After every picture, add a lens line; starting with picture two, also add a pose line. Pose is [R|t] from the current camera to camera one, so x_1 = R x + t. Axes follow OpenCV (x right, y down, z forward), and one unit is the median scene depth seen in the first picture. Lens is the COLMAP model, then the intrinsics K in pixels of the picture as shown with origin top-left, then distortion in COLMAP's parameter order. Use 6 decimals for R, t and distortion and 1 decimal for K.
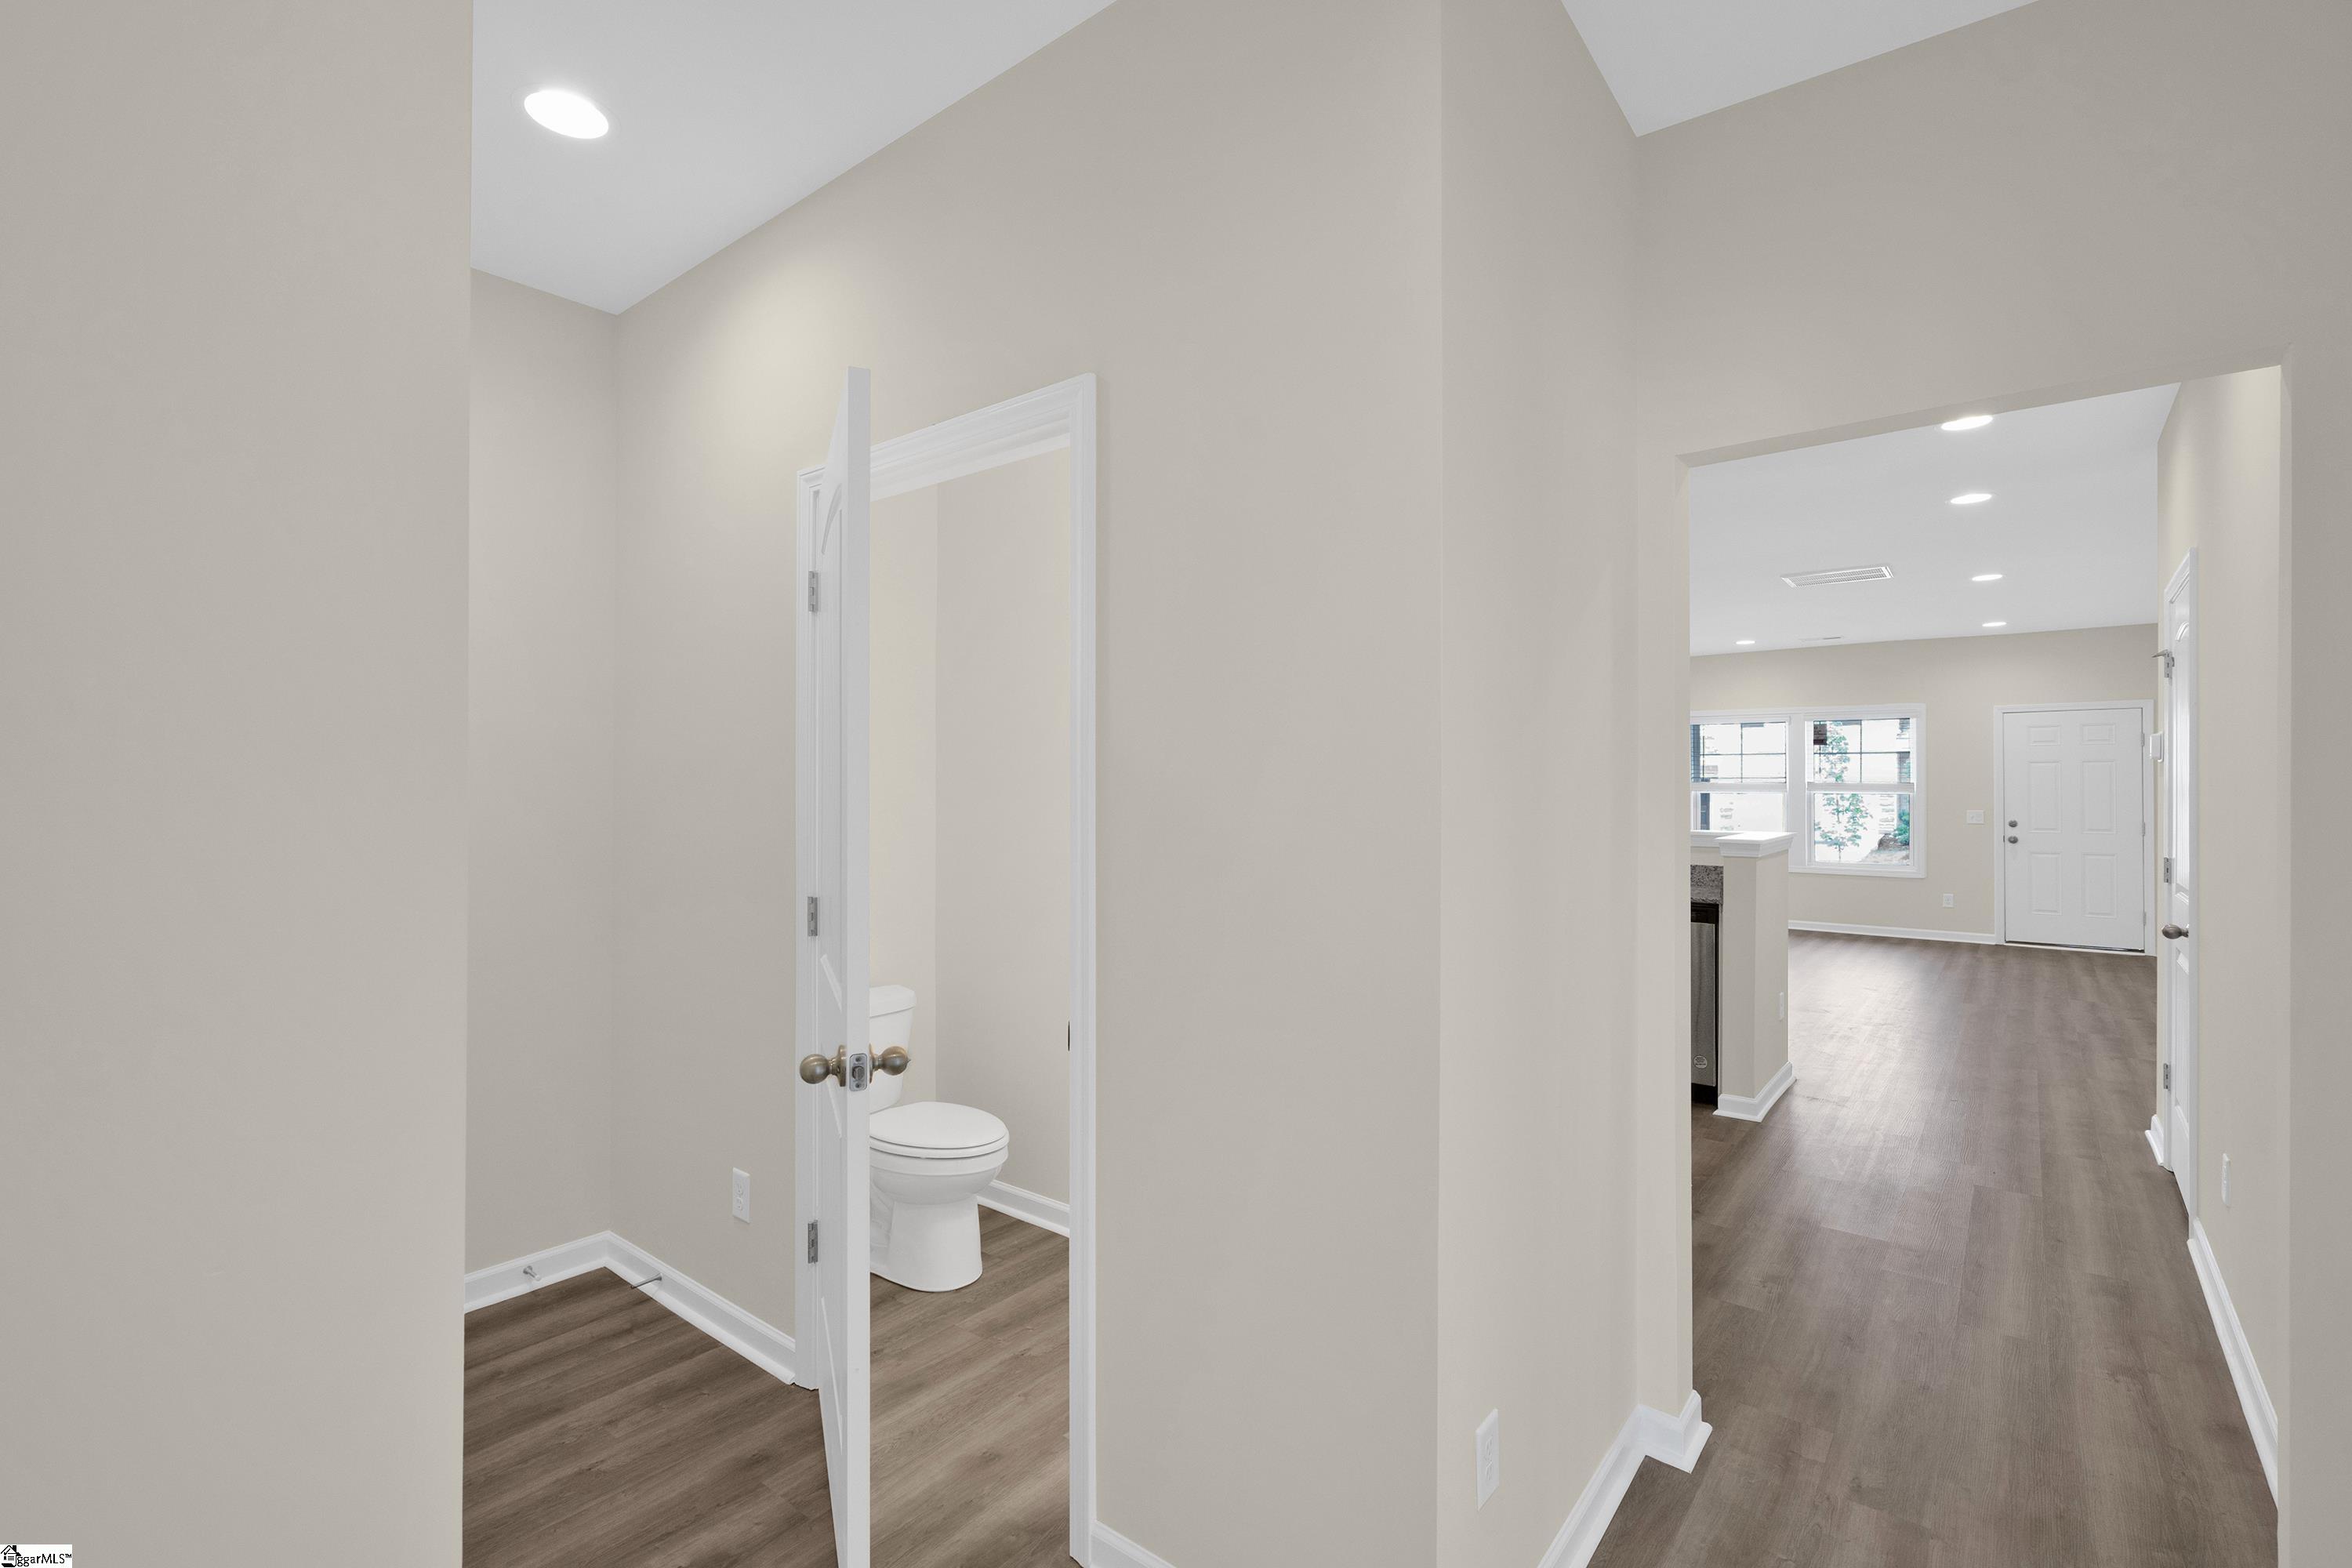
lens RADIAL K [[1062.6, 0, 1182.2], [0, 1062.6, 776.1], [0, 0, 1]] dist [0.001792, 0.000899]
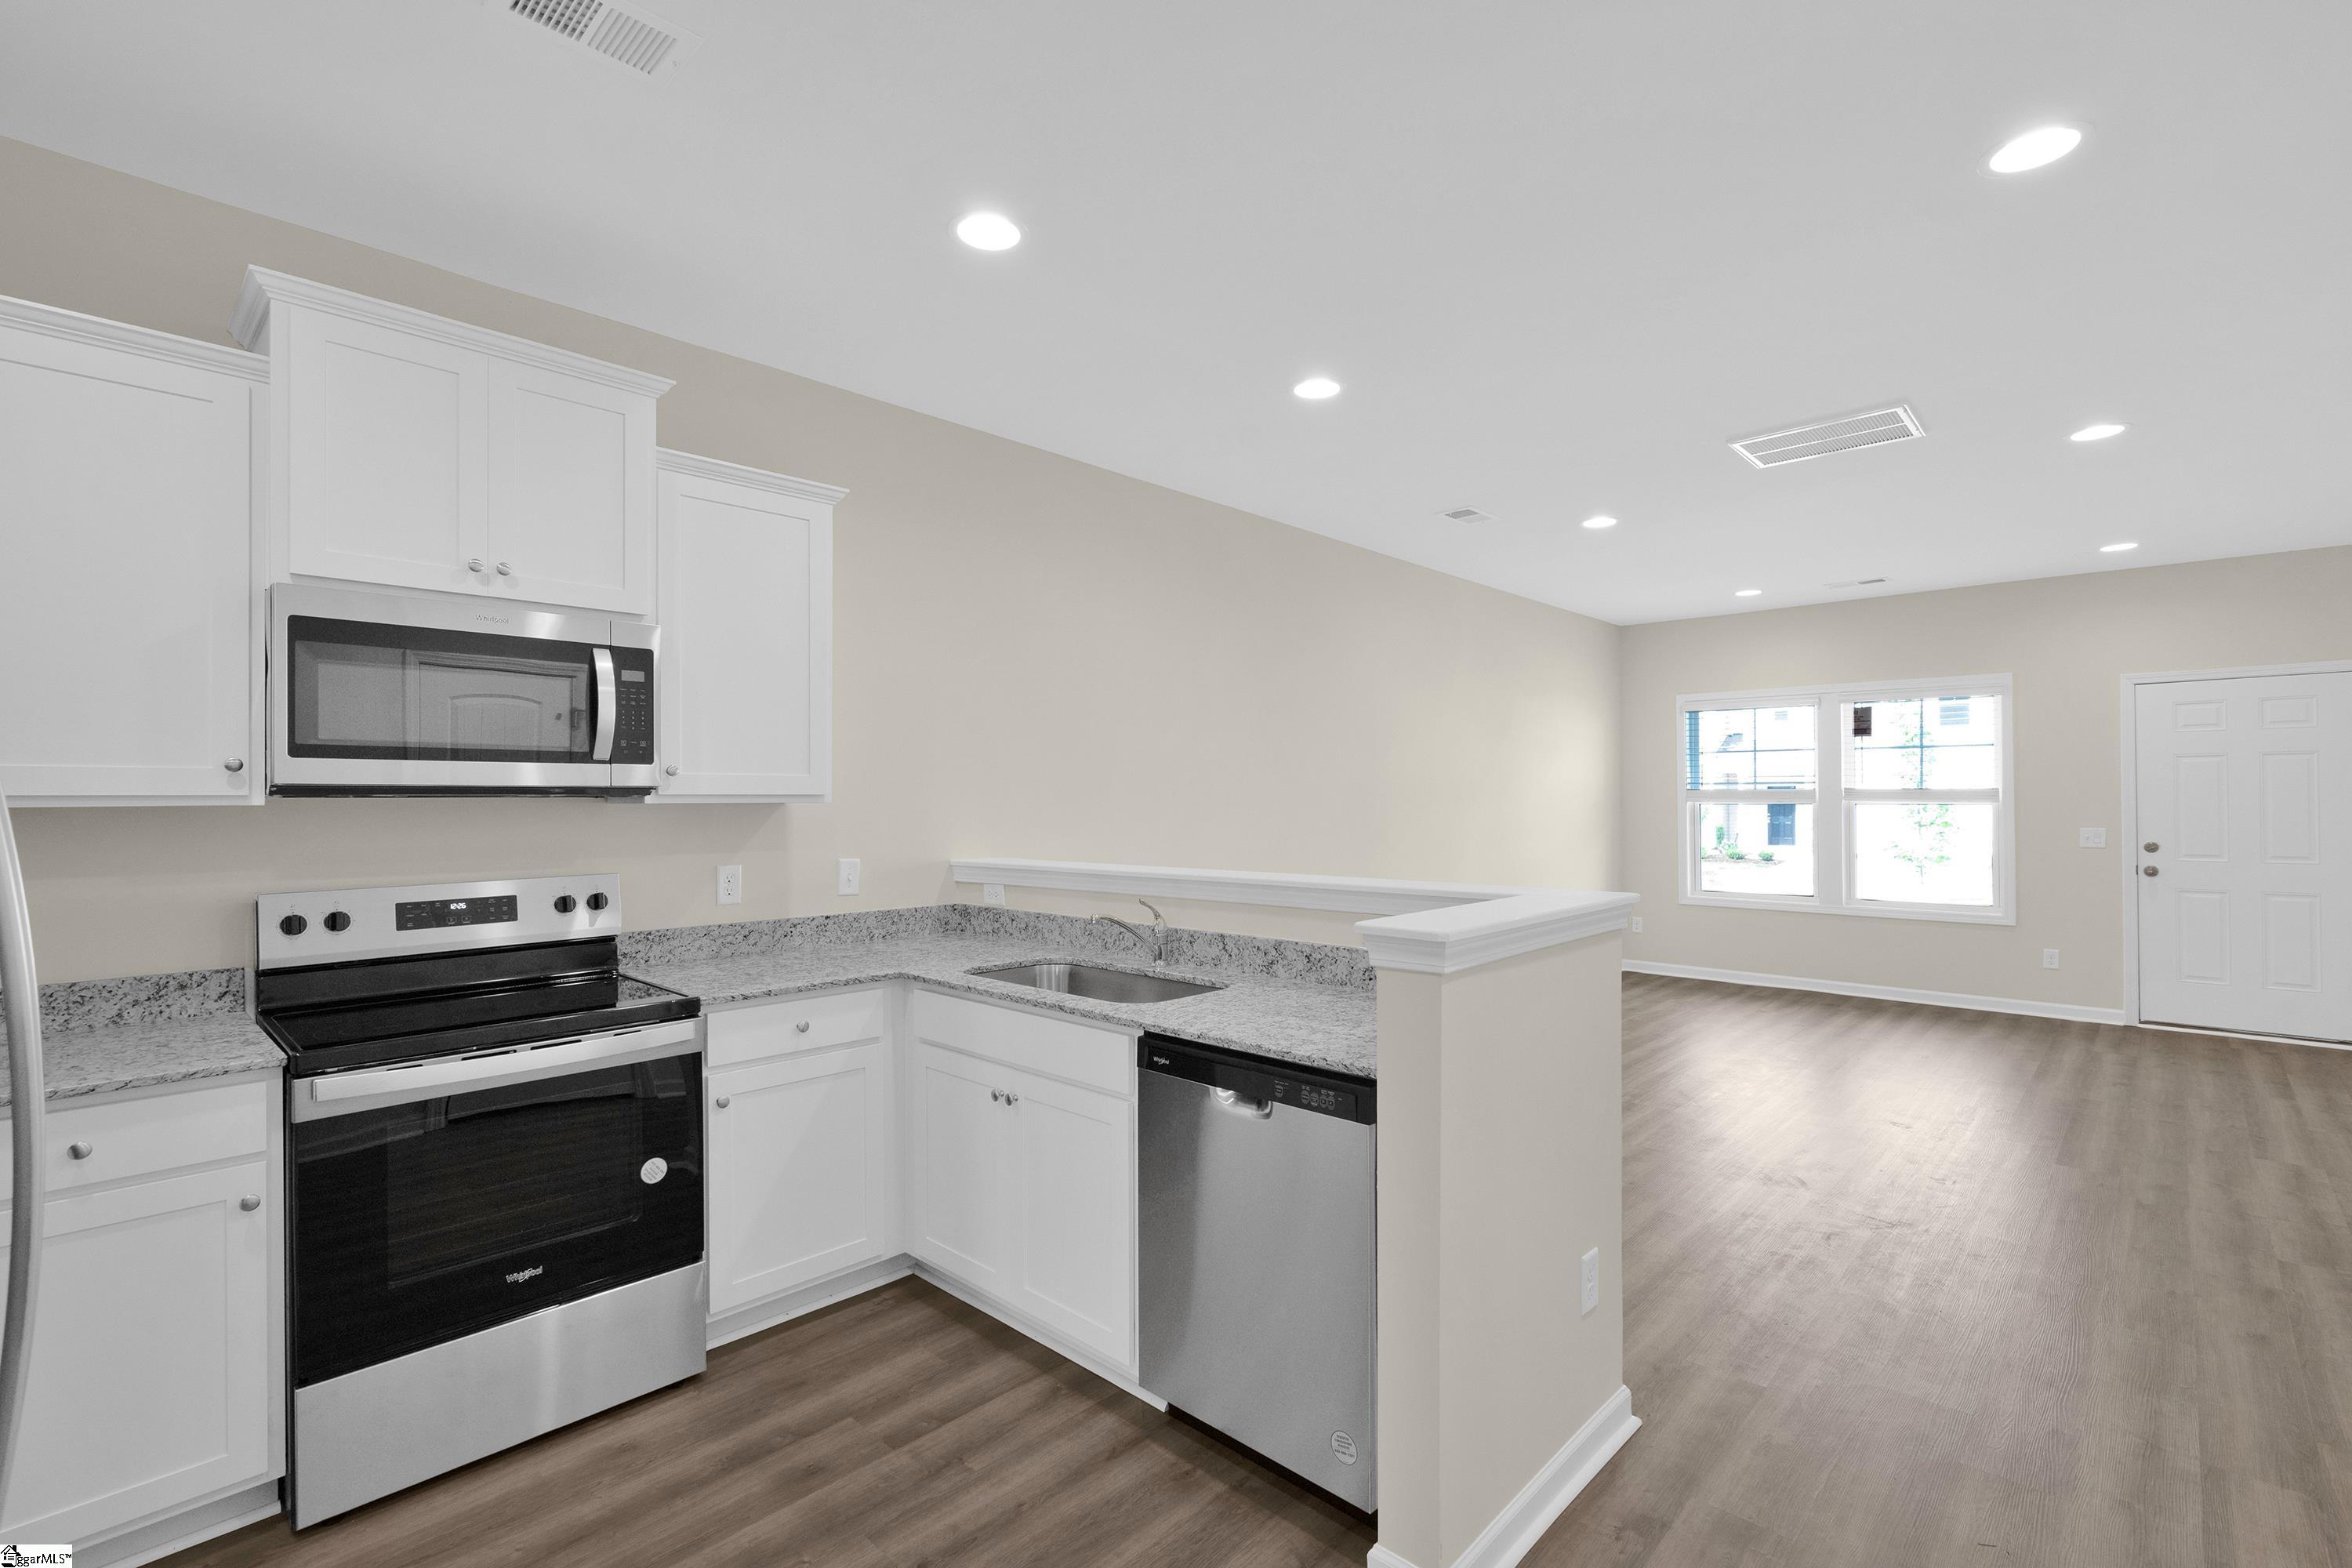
lens RADIAL K [[1051.0, 0, 1176.2], [0, 1051.0, 793.1], [0, 0, 1]] dist [-0.000775, -0.000631]
pose [[0.996007, -0.006907, -0.089005, 0.235650], [0.007294, 0.999965, 0.004025, 0.003137], [0.088974, -0.004658, 0.996023, 0.296391]]
